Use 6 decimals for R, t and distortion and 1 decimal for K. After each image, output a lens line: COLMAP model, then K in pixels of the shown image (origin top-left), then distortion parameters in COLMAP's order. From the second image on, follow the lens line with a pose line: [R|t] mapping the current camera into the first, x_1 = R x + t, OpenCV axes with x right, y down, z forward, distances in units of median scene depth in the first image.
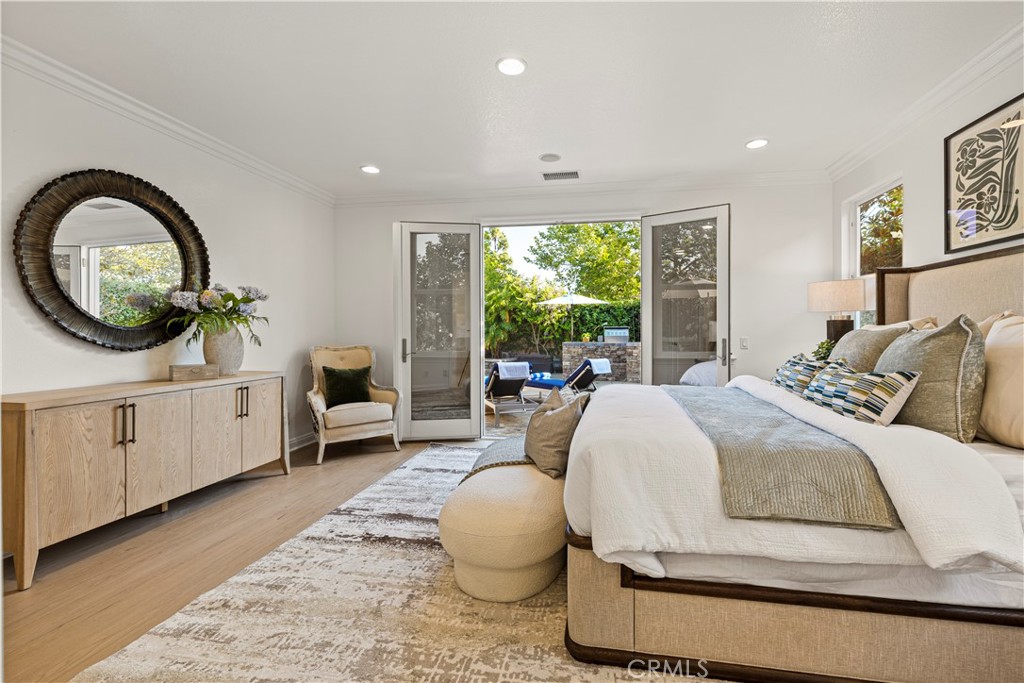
lens RADIAL K [[429.1, 0, 508.1], [0, 429.1, 332.0], [0, 0, 1]] dist [0.000701, -0.000354]
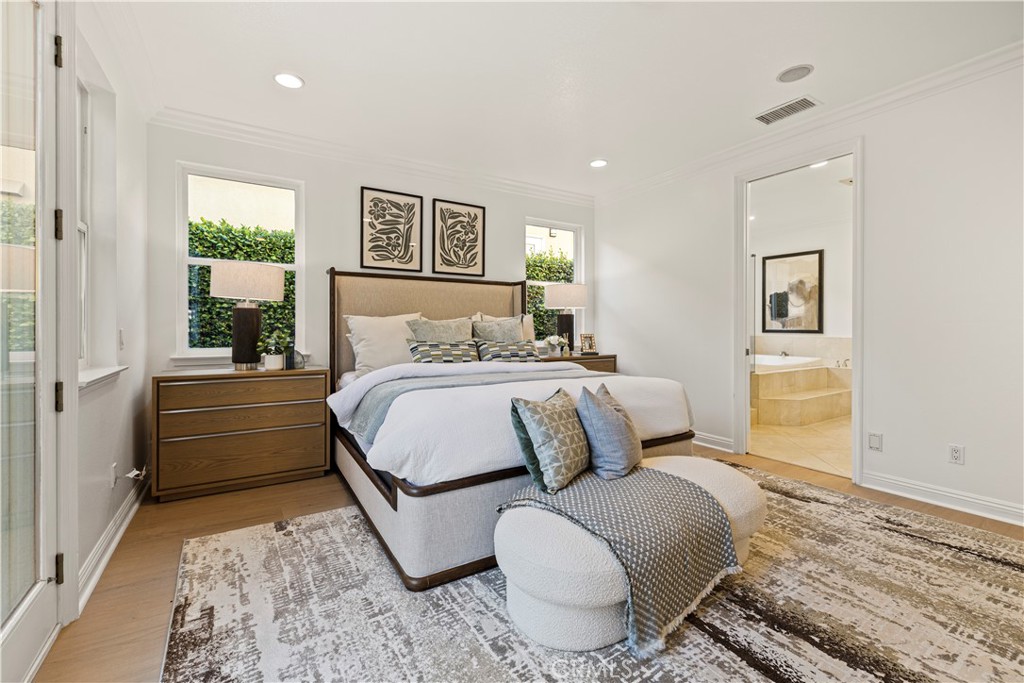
lens RADIAL K [[429.1, 0, 511.8], [0, 429.1, 332.7], [0, 0, 1]] dist [0.000701, -0.000354]
pose [[-0.702697, -0.009361, 0.711427, -0.943196], [0.004969, 0.999824, 0.018063, 0.032101], [-0.711471, 0.016228, -0.702528, 4.404321]]
